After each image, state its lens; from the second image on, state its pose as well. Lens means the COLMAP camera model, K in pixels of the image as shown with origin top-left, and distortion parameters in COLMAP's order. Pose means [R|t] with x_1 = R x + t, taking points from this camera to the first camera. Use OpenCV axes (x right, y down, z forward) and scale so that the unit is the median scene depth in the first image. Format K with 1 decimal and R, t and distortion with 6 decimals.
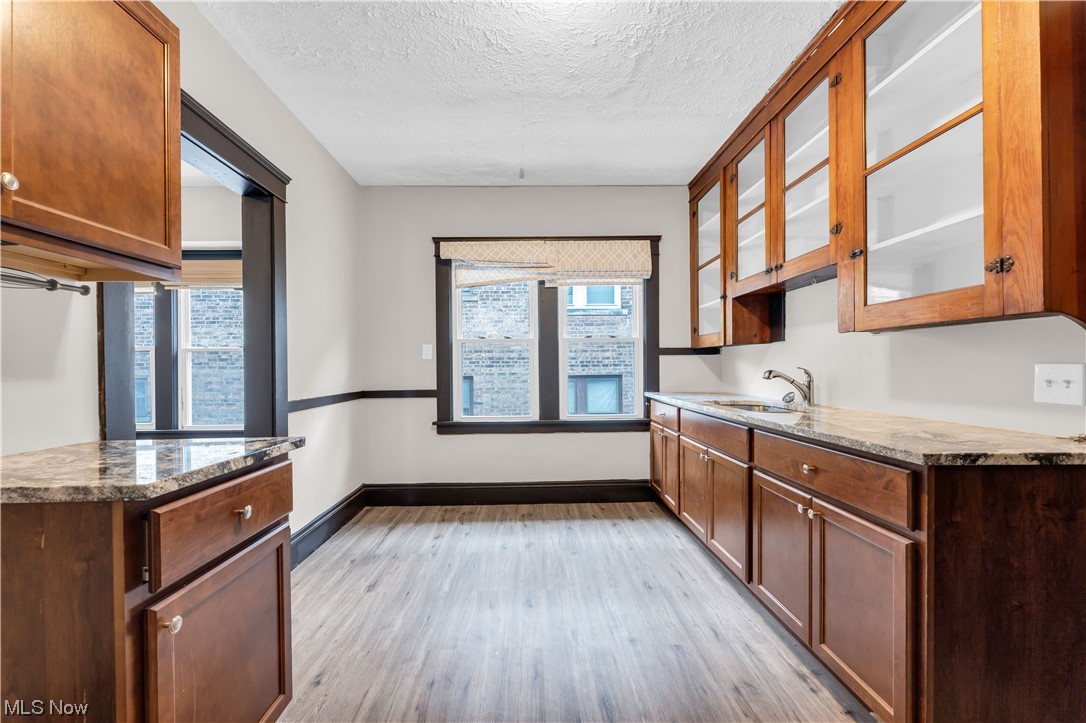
lens RADIAL K [[438.0, 0, 537.4], [0, 438.0, 369.0], [0, 0, 1]] dist [0.002604, -0.000753]
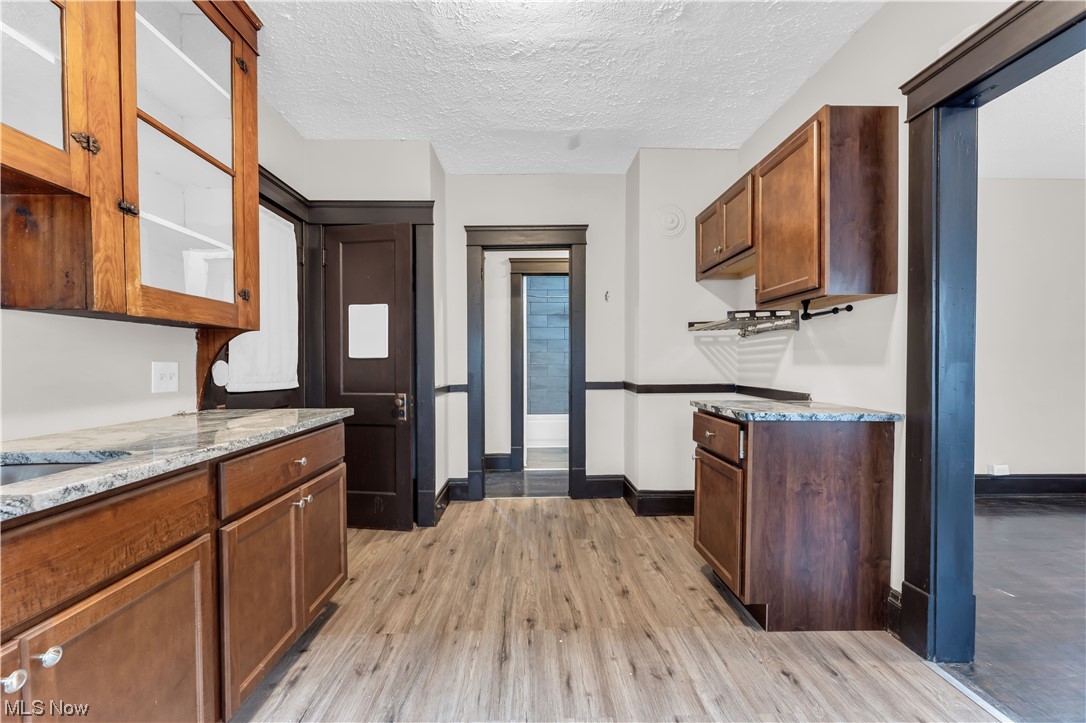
lens RADIAL K [[438.0, 0, 538.3], [0, 438.0, 370.6], [0, 0, 1]] dist [0.002604, -0.000753]
pose [[-0.999939, 0.010555, -0.003106, 0.025720], [0.010479, 0.999673, 0.023304, -0.001666], [0.003351, 0.023270, -0.999724, 0.870941]]
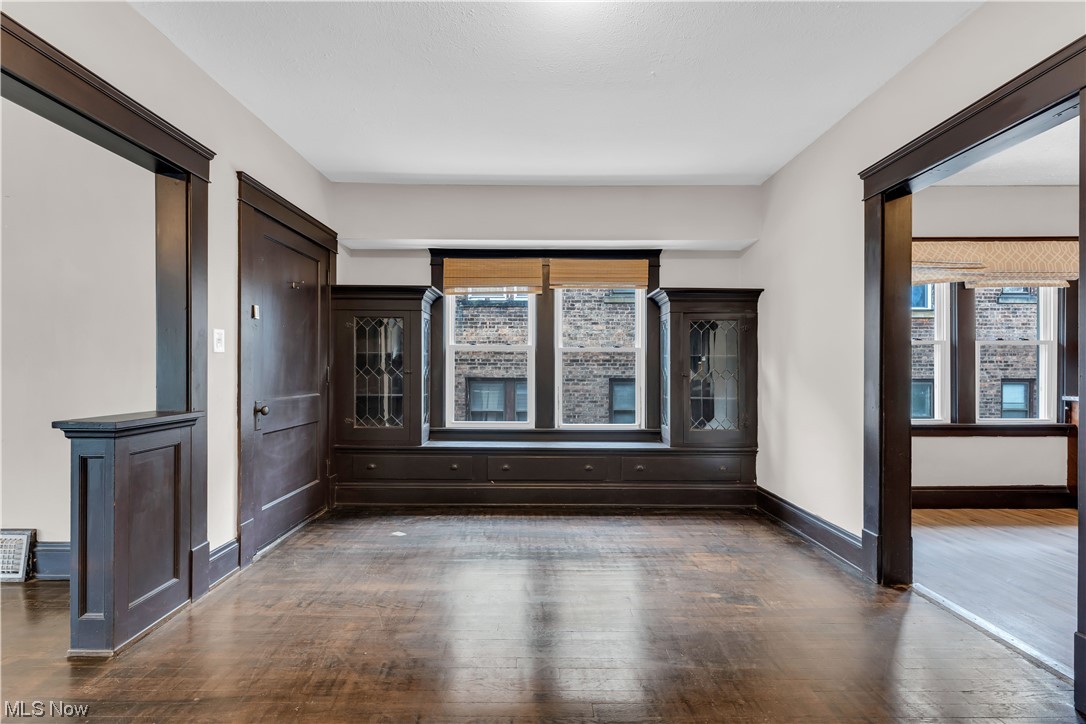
lens RADIAL K [[438.0, 0, 537.1], [0, 438.0, 369.6], [0, 0, 1]] dist [0.002604, -0.000753]
pose [[0.999767, 0.010143, -0.019031, -0.927394], [-0.010259, 0.999929, -0.006016, 0.011413], [0.018969, 0.006210, 0.999801, -0.002832]]
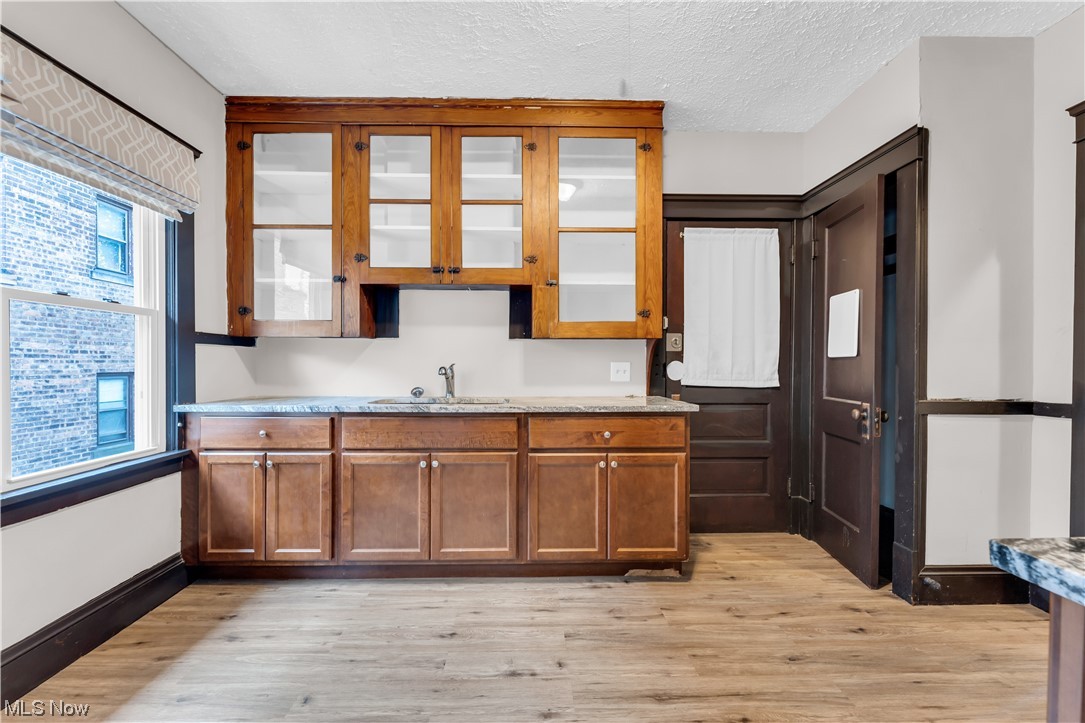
lens RADIAL K [[437.6, 0, 534.6], [0, 437.6, 368.9], [0, 0, 1]] dist [0.002604, -0.000753]
pose [[0.002128, -0.003435, 0.999992, -0.343219], [0.004572, 0.999984, 0.003426, 0.004260], [-0.999987, 0.004565, 0.002144, 0.528226]]
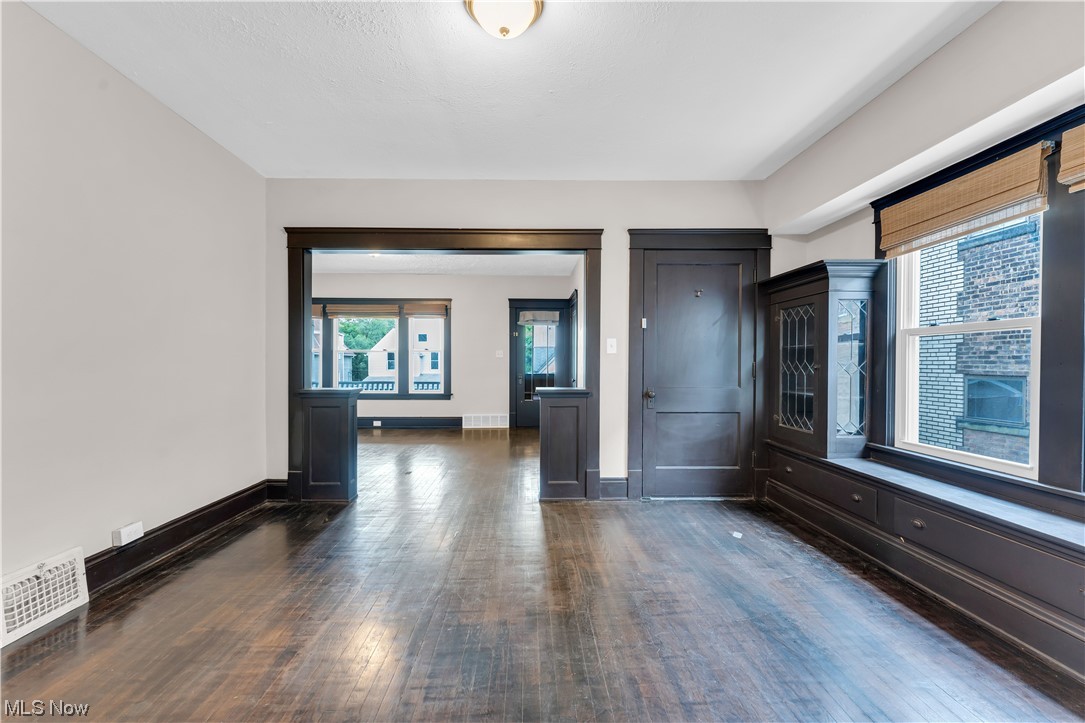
lens RADIAL K [[437.6, 0, 535.9], [0, 437.6, 368.2], [0, 0, 1]] dist [0.002604, -0.000753]
pose [[0.001073, 0.018120, -0.999835, -0.402191], [-0.008538, 0.999800, 0.018110, 0.004105], [0.999963, 0.008517, 0.001227, 0.457335]]
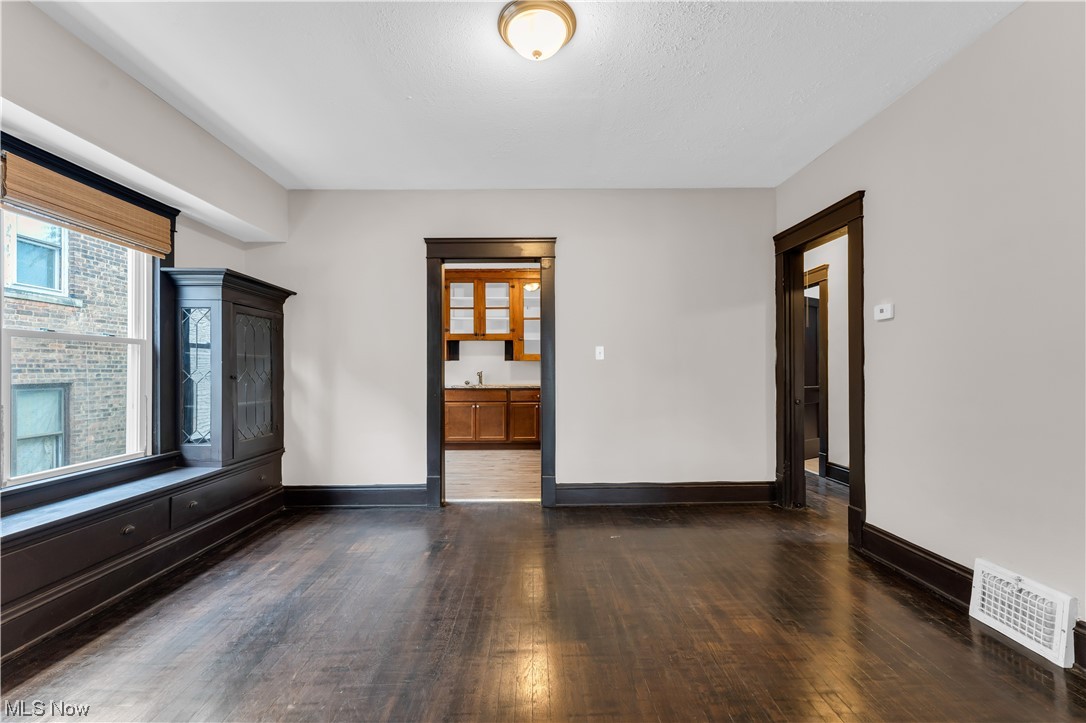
lens RADIAL K [[438.0, 0, 535.8], [0, 438.0, 369.6], [0, 0, 1]] dist [0.002604, -0.000753]
pose [[0.013764, 0.011345, 0.999841, -1.442684], [0.008550, 0.999898, -0.011463, 0.013906], [-0.999869, 0.008707, 0.013666, 0.415930]]
